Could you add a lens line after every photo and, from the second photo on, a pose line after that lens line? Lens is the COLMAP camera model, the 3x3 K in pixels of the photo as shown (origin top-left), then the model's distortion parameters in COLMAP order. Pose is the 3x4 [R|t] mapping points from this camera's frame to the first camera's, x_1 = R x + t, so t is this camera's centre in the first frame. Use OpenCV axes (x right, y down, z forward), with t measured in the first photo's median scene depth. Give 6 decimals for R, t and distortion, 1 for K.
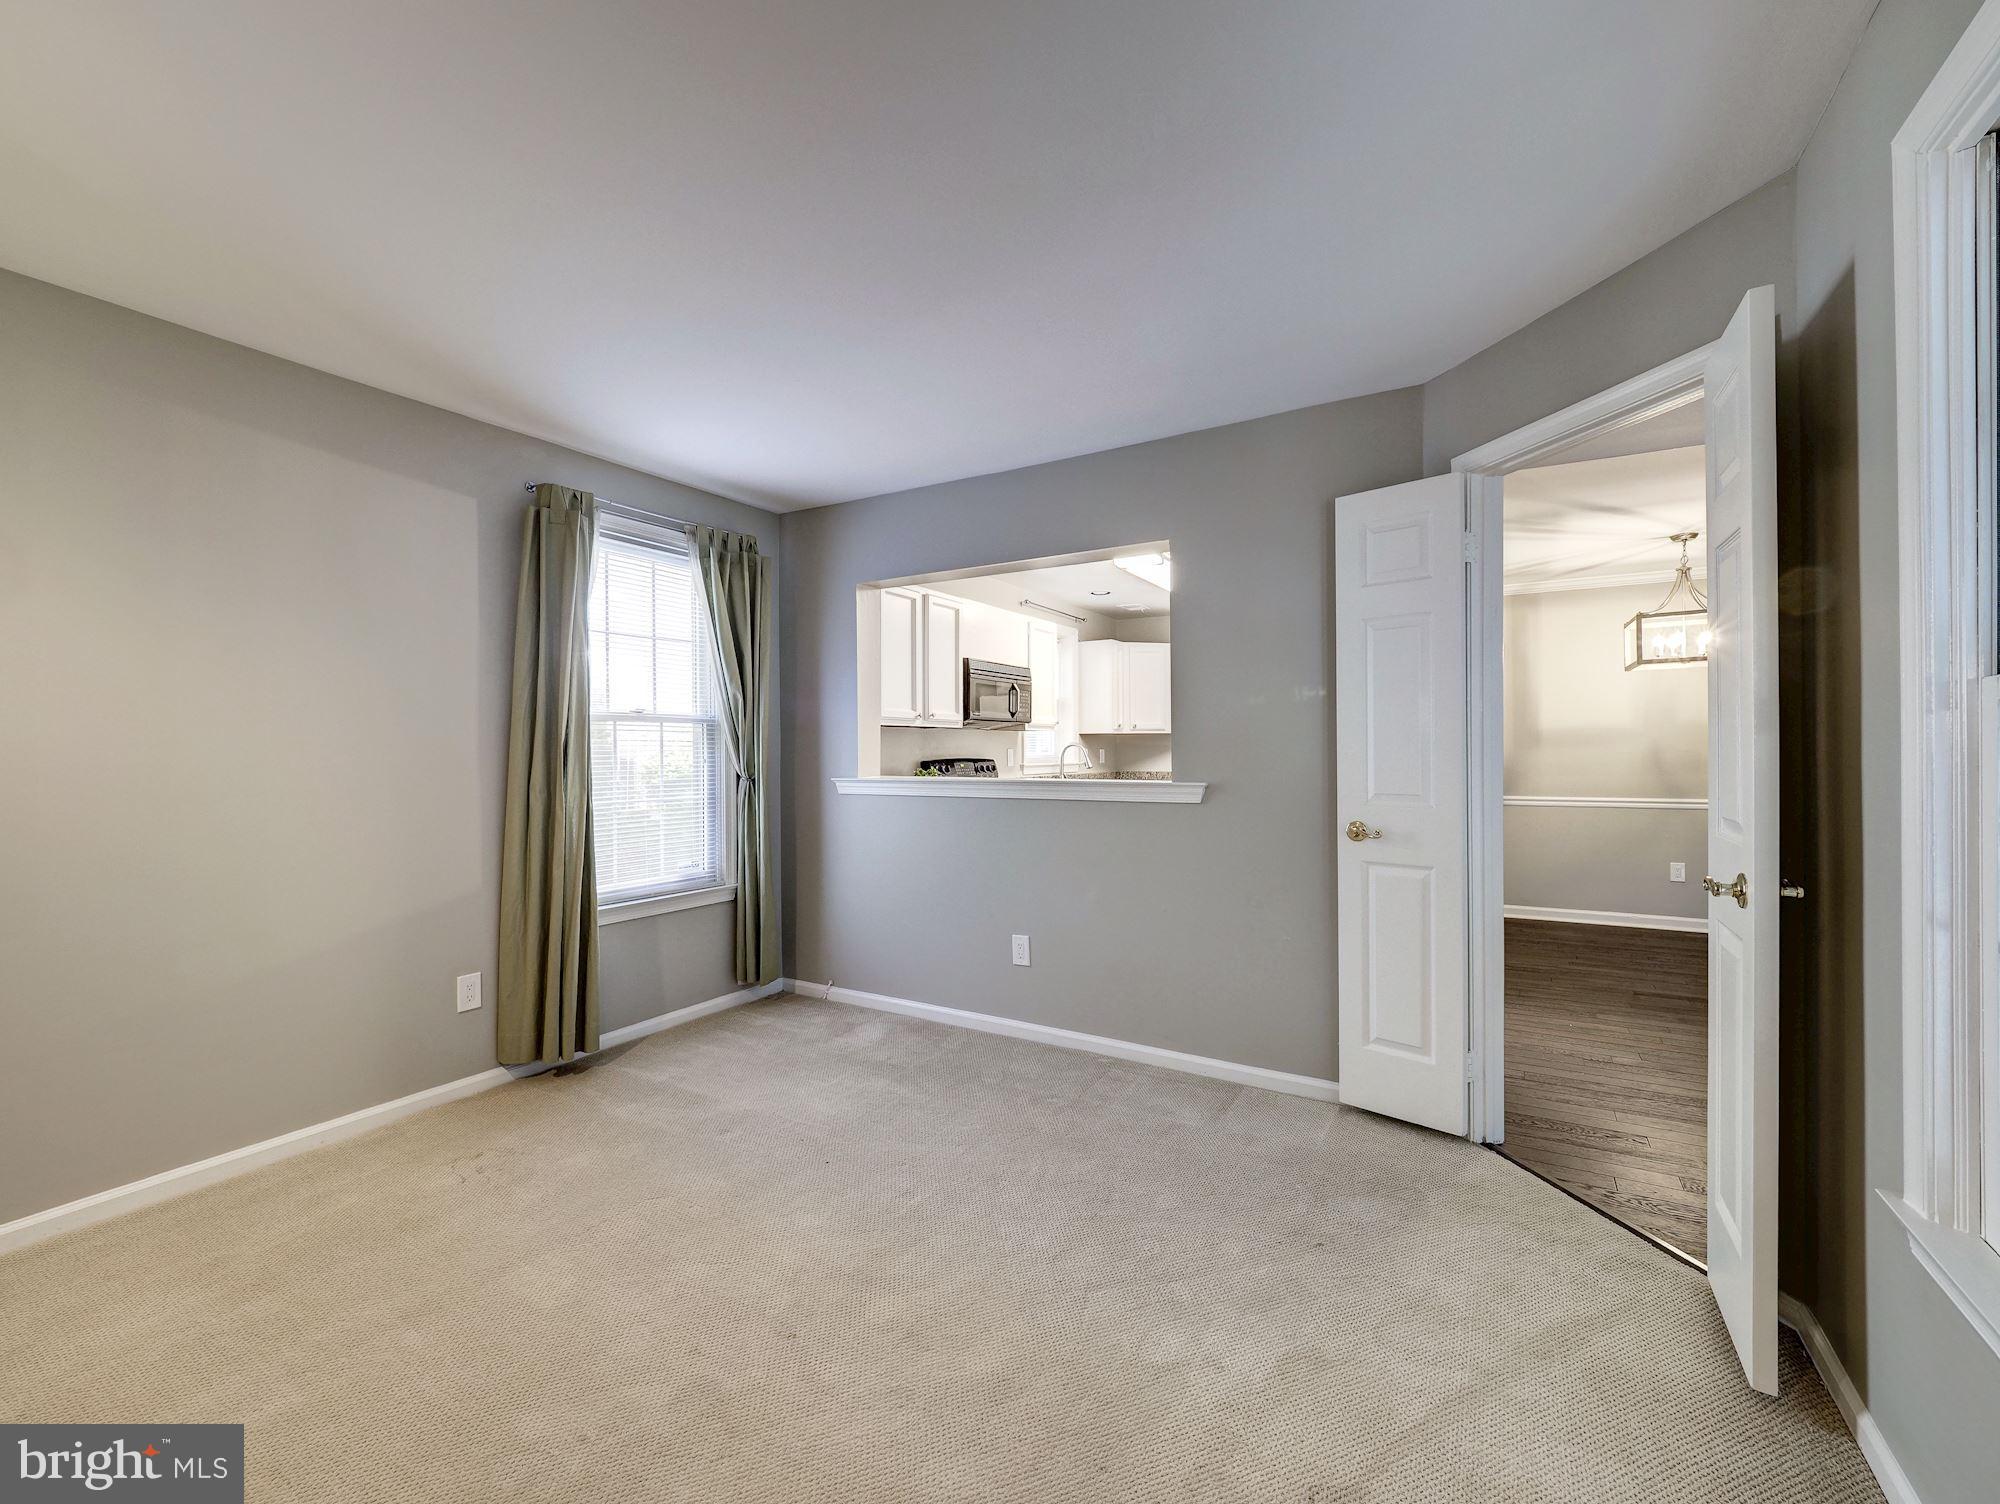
lens RADIAL K [[838.2, 0, 1000.8], [0, 838.2, 738.0], [0, 0, 1]] dist [0.003868, -0.008697]
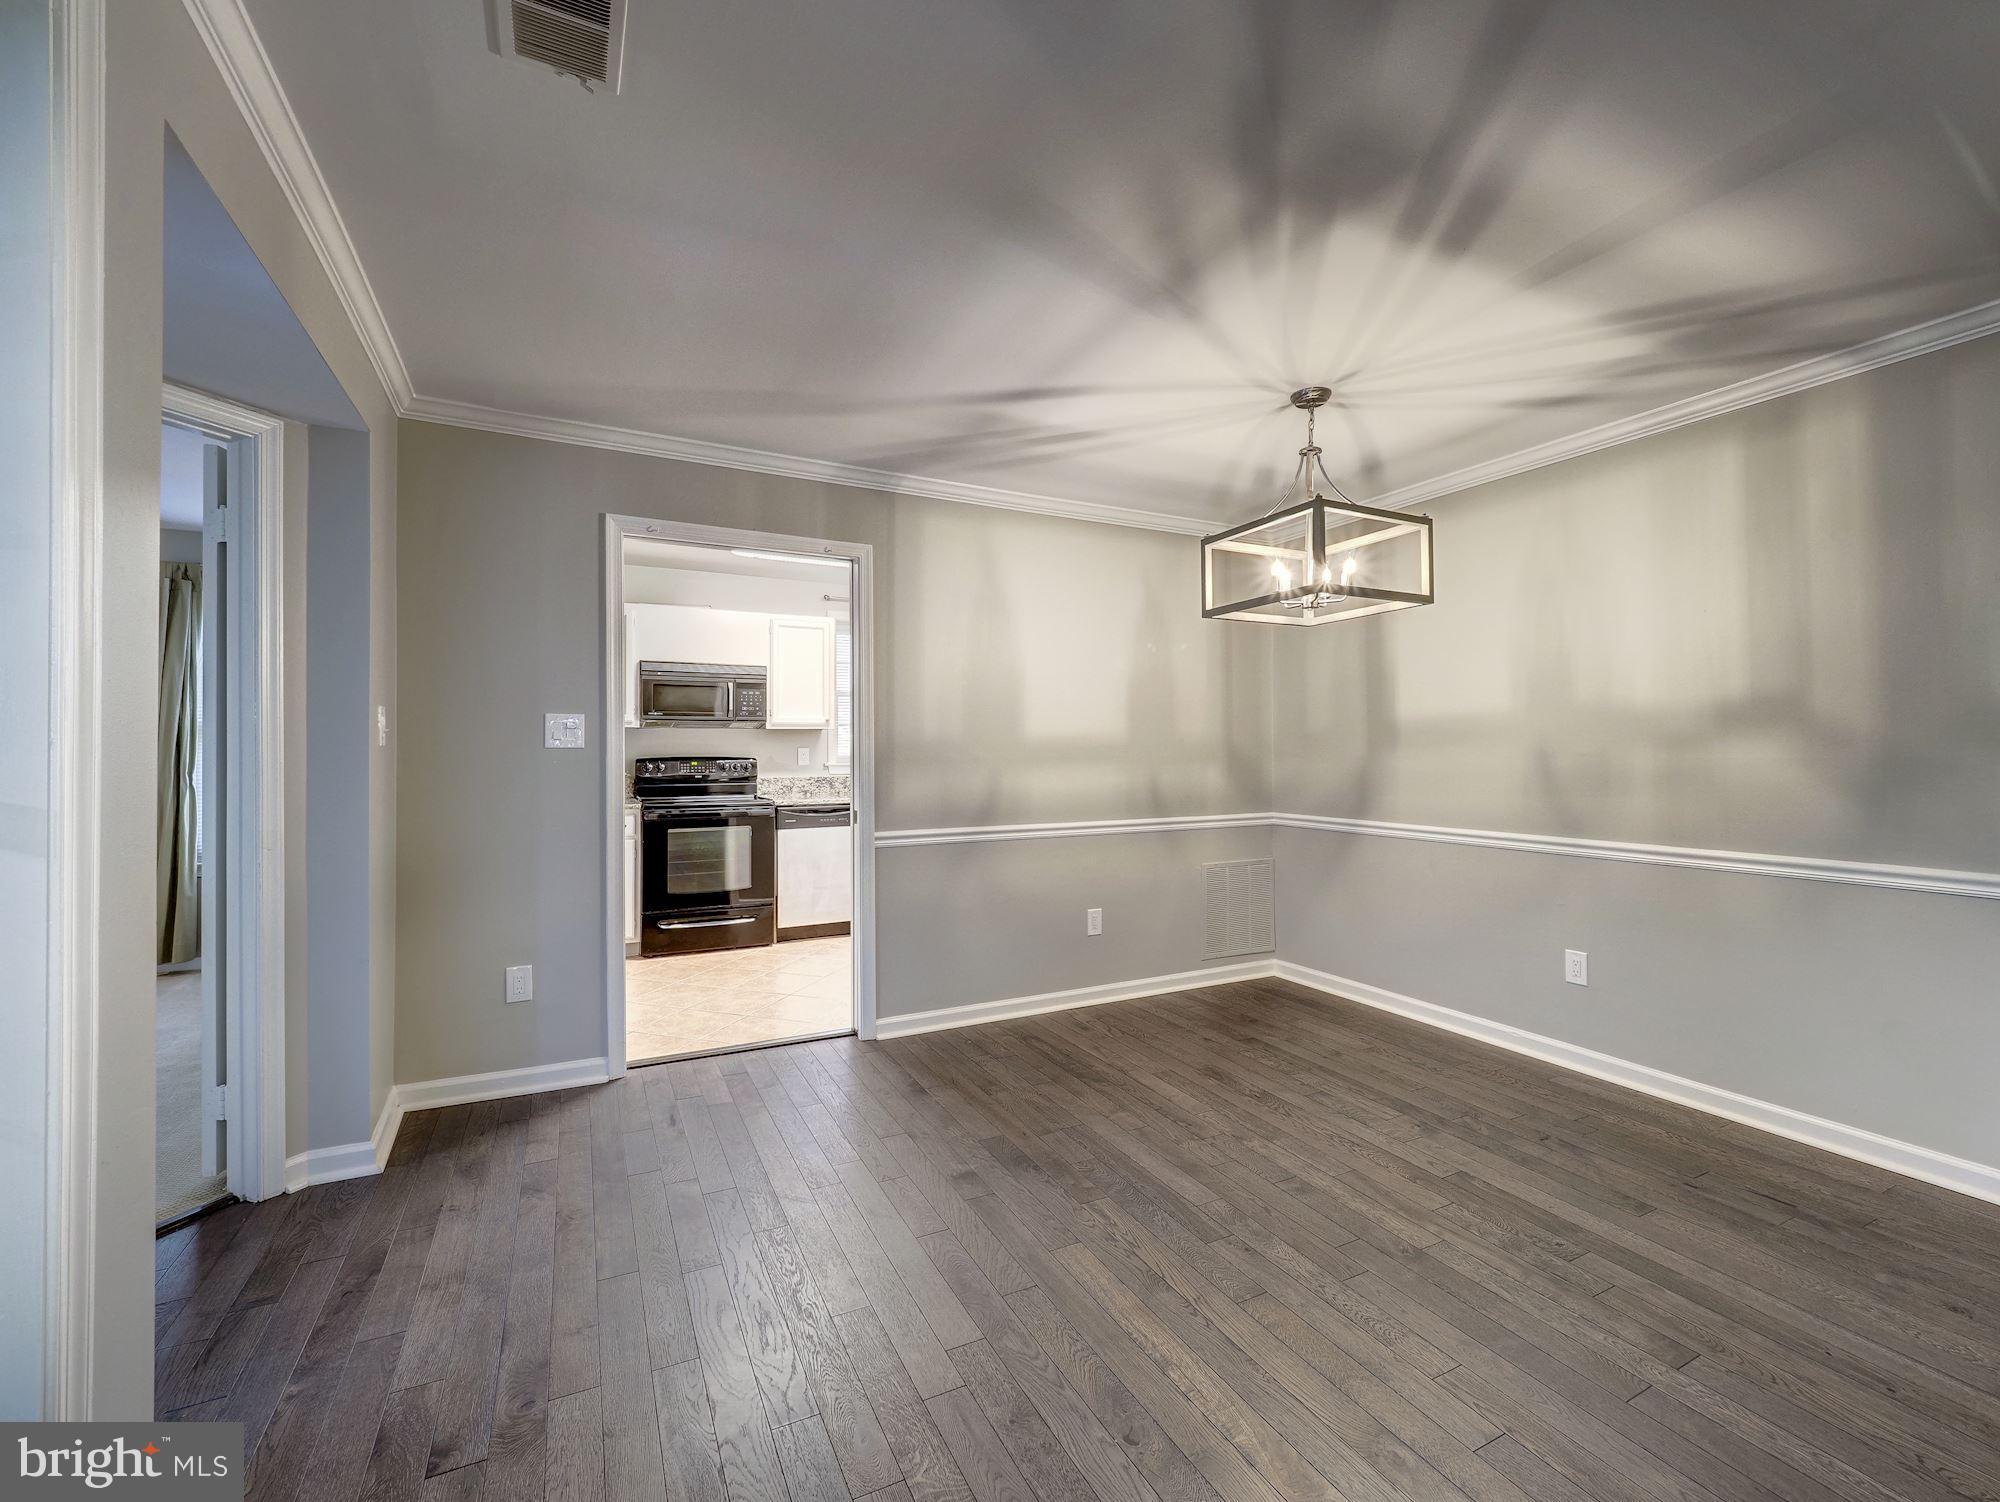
lens RADIAL K [[838.2, 0, 1000.8], [0, 838.2, 737.0], [0, 0, 1]] dist [0.003868, -0.008697]
pose [[0.844765, -0.004563, -0.535118, 0.747454], [0.005580, 0.999984, 0.000283, 0.001636], [0.535109, -0.003225, 0.844777, 0.296462]]
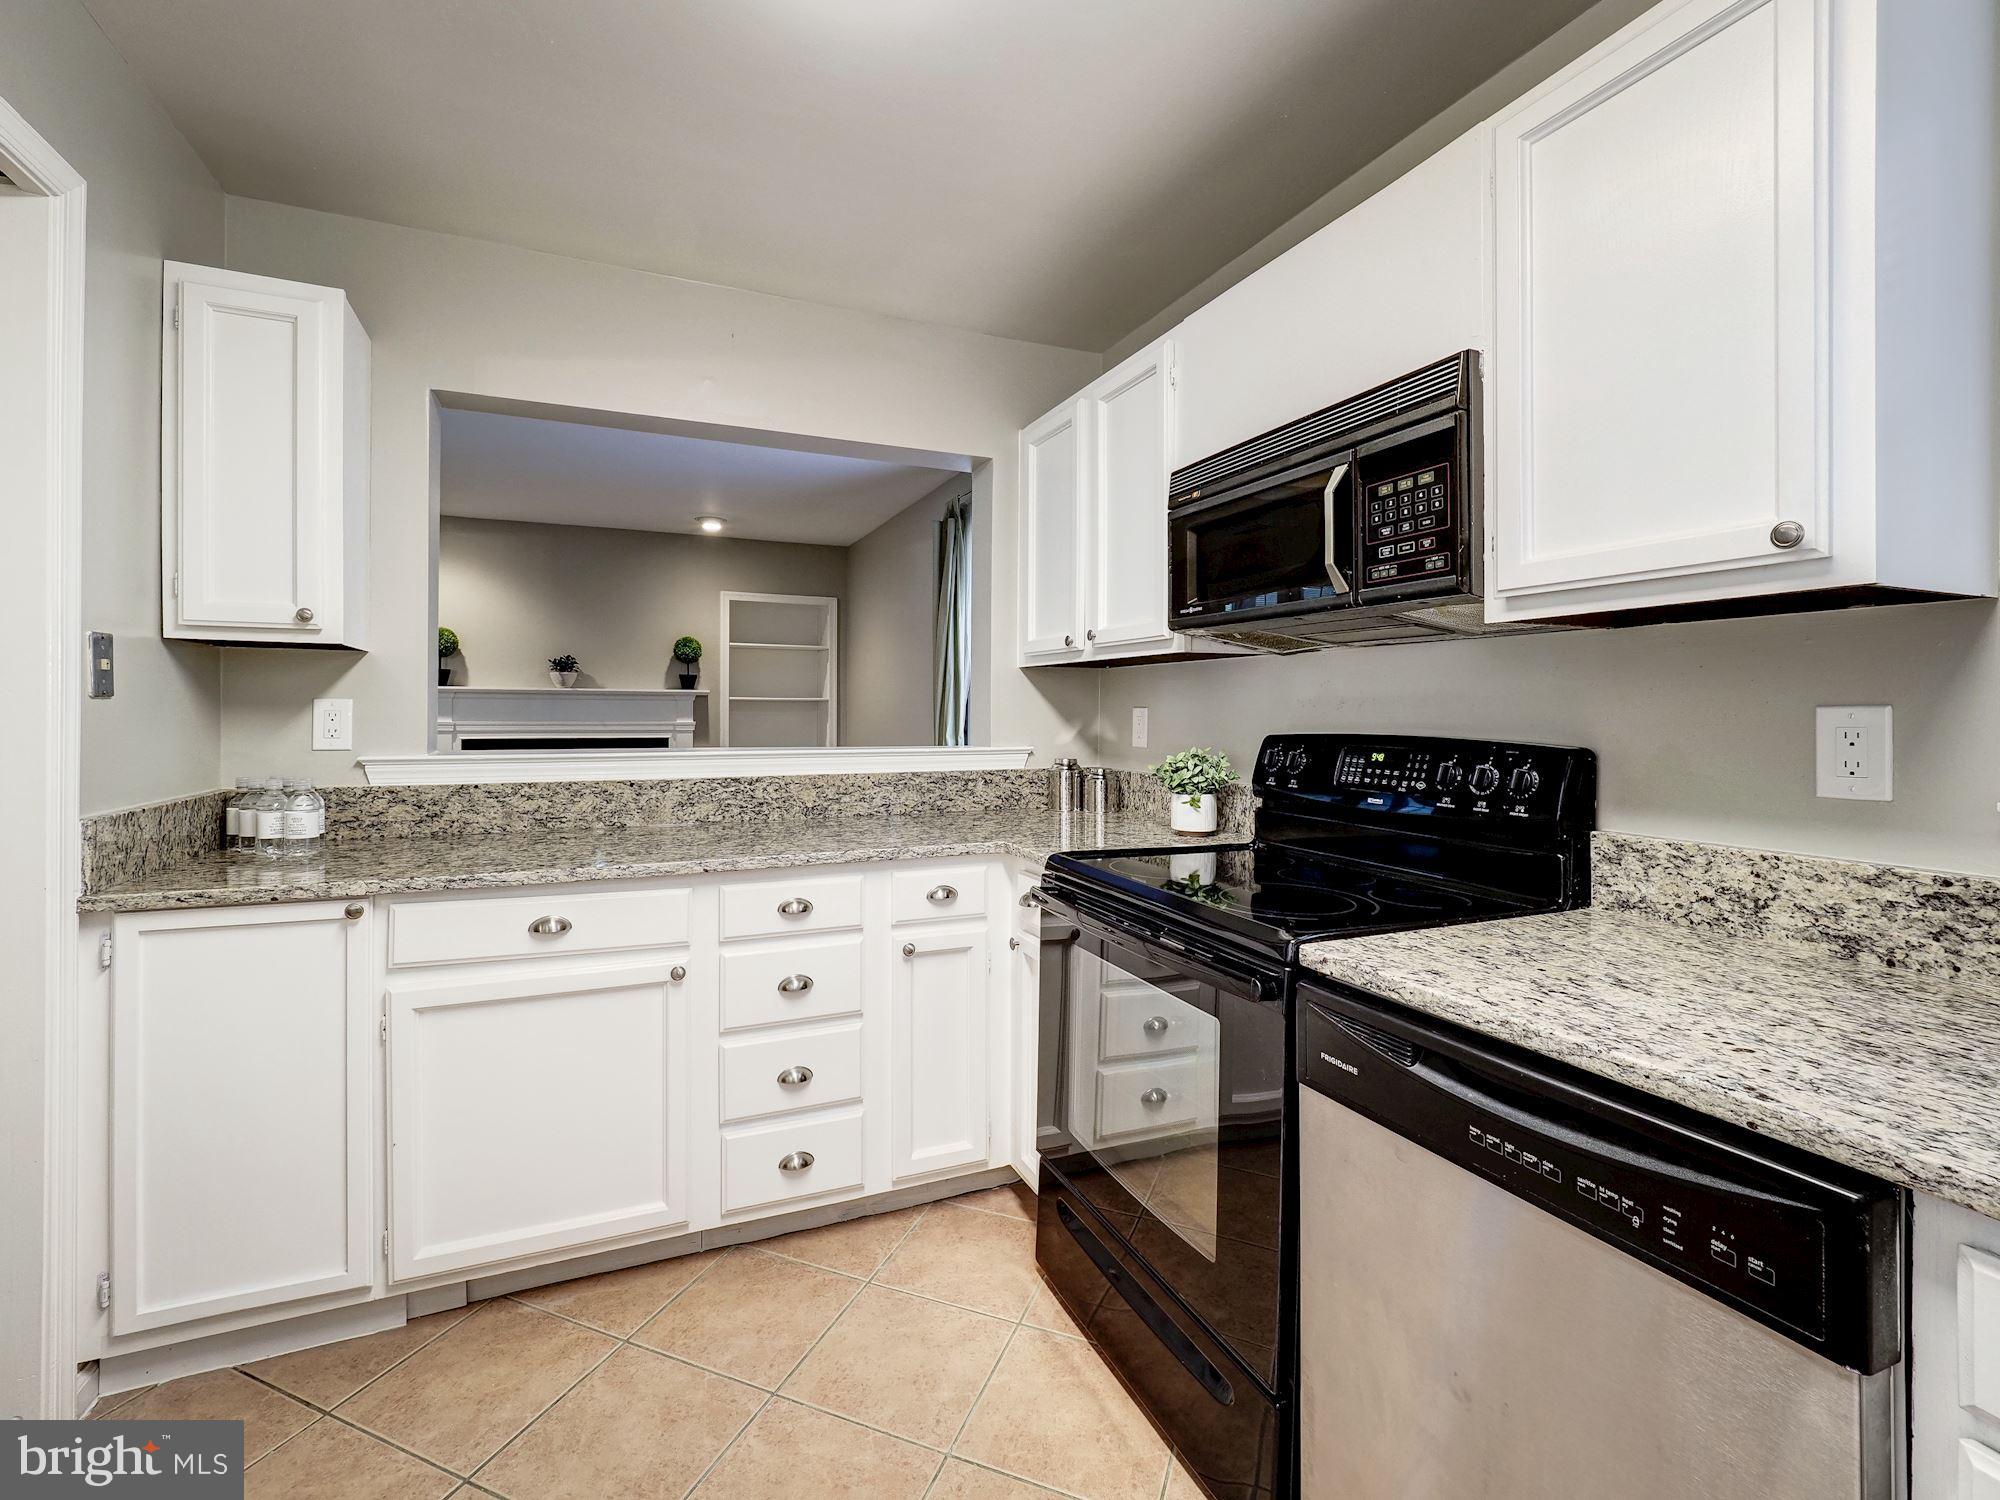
lens RADIAL K [[895.9, 0, 998.5], [0, 895.9, 715.9], [0, 0, 1]] dist [-0.003715, -0.000980]
pose [[-0.580164, 0.002956, -0.814494, 0.287676], [0.003616, 0.999993, 0.001054, 0.014337], [0.814491, -0.002333, -0.580171, 0.975828]]
